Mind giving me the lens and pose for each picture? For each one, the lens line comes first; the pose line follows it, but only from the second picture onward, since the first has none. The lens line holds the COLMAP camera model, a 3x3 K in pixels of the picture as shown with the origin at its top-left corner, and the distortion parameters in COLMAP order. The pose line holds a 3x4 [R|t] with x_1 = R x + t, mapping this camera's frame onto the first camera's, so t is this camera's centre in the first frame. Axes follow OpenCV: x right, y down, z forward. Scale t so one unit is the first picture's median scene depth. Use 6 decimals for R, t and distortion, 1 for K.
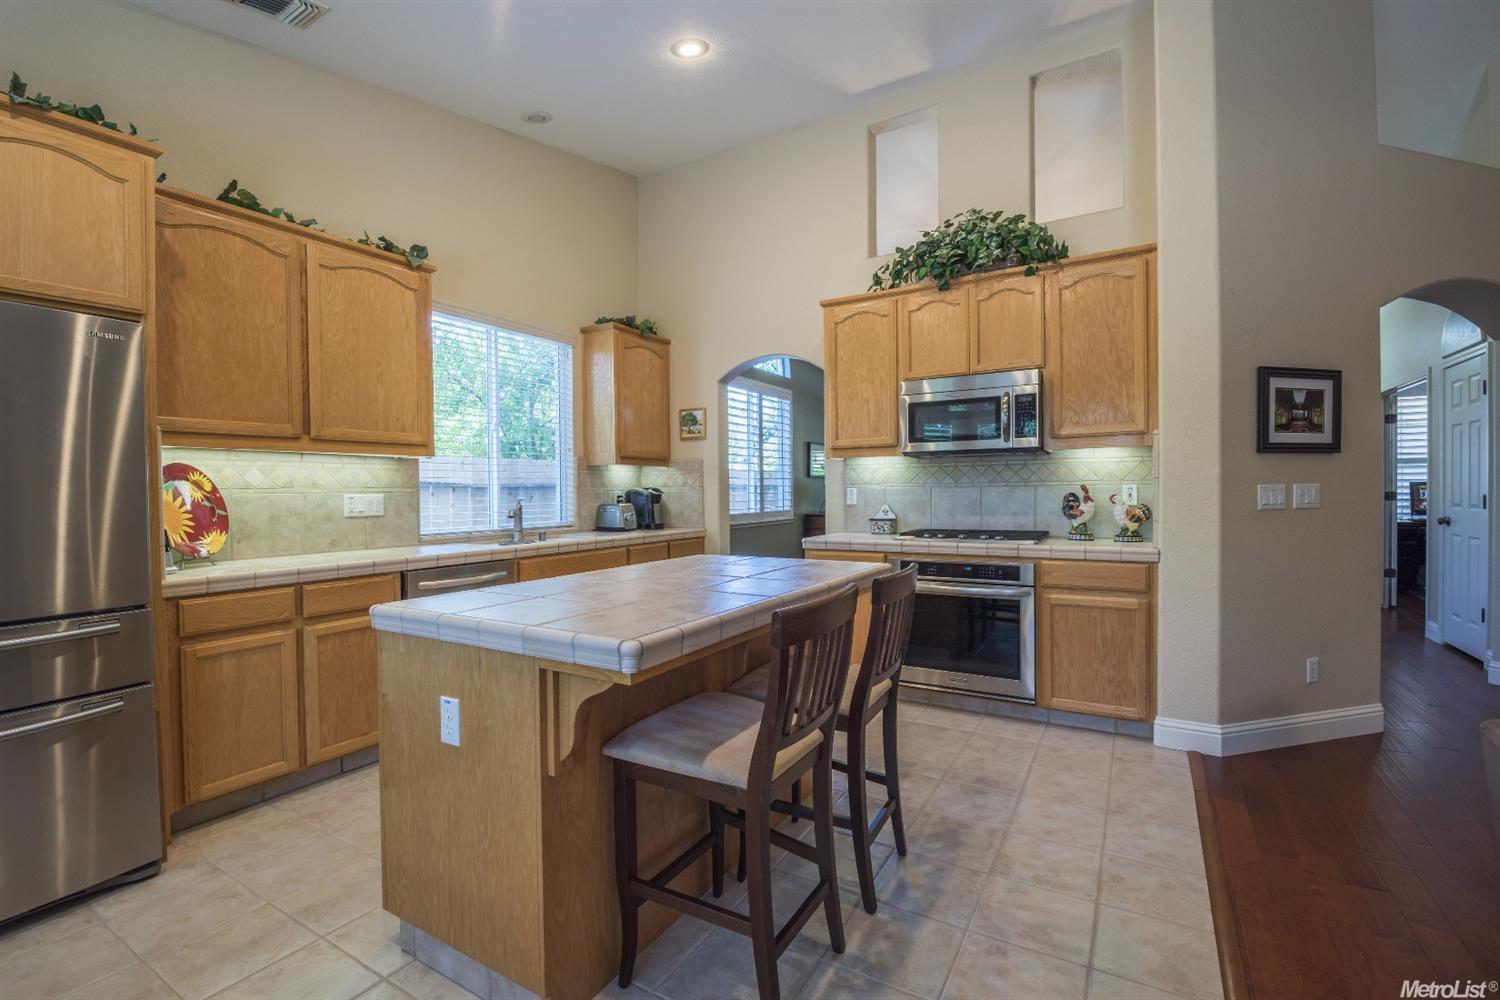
lens RADIAL K [[650.0, 0, 750.6], [0, 650.0, 502.1], [0, 0, 1]] dist [-0.001241, -0.010417]
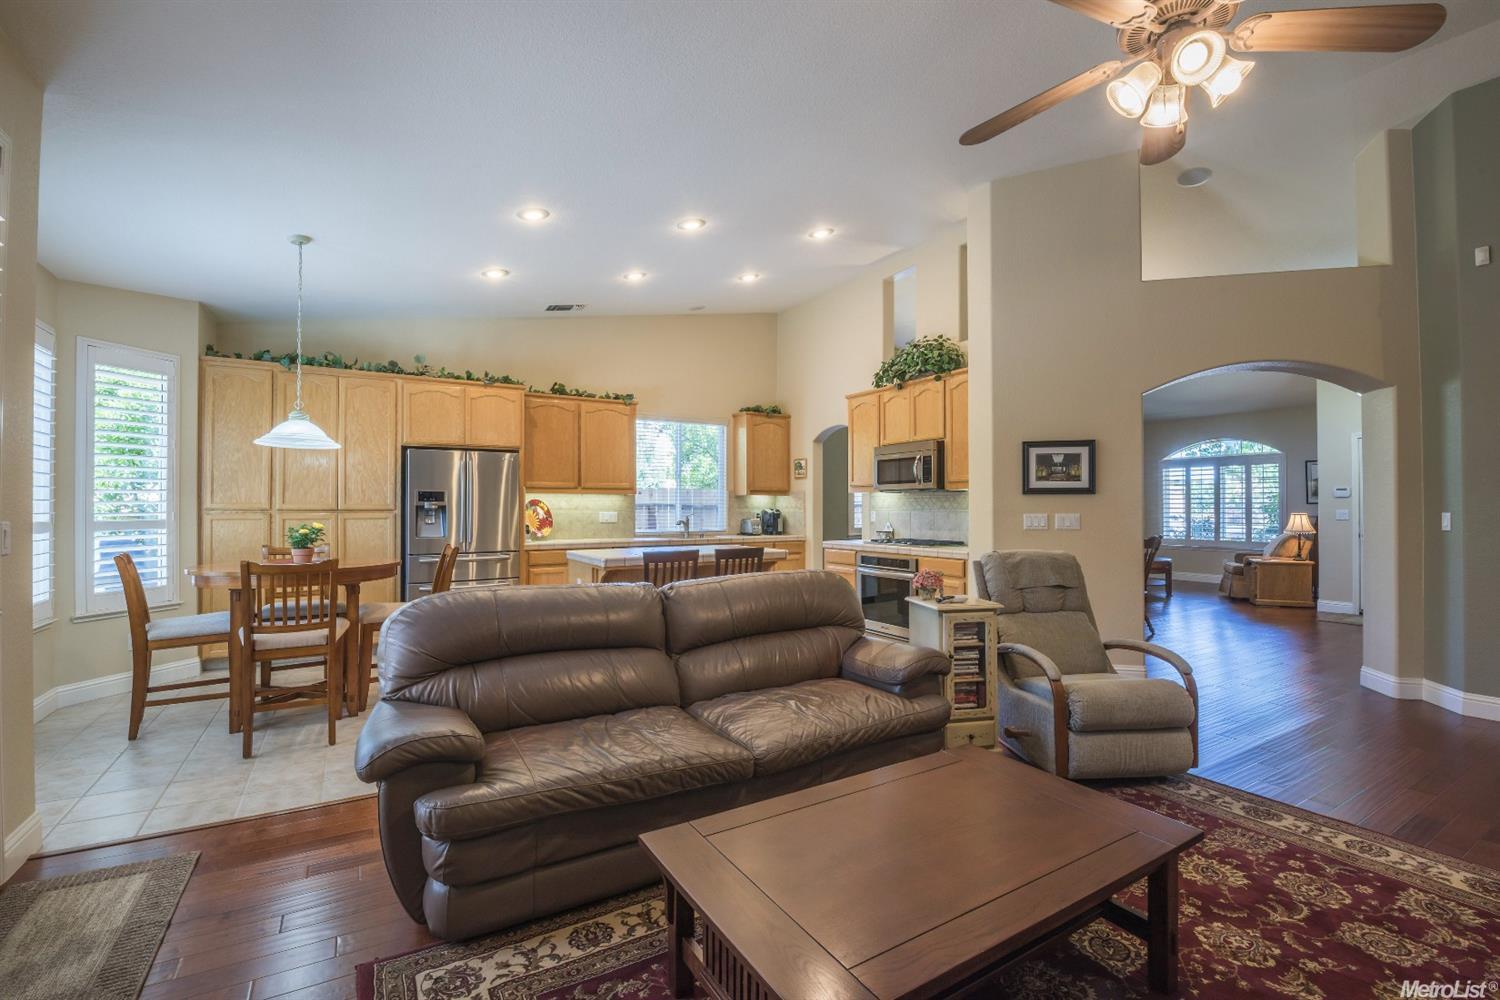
lens RADIAL K [[650.0, 0, 750.6], [0, 650.0, 502.1], [0, 0, 1]] dist [-0.001241, -0.010417]
pose [[0.882395, 0.006037, -0.470470, 0.801077], [-0.016877, 0.999680, -0.018826, -0.012311], [0.470206, 0.024553, 0.882215, -0.642984]]
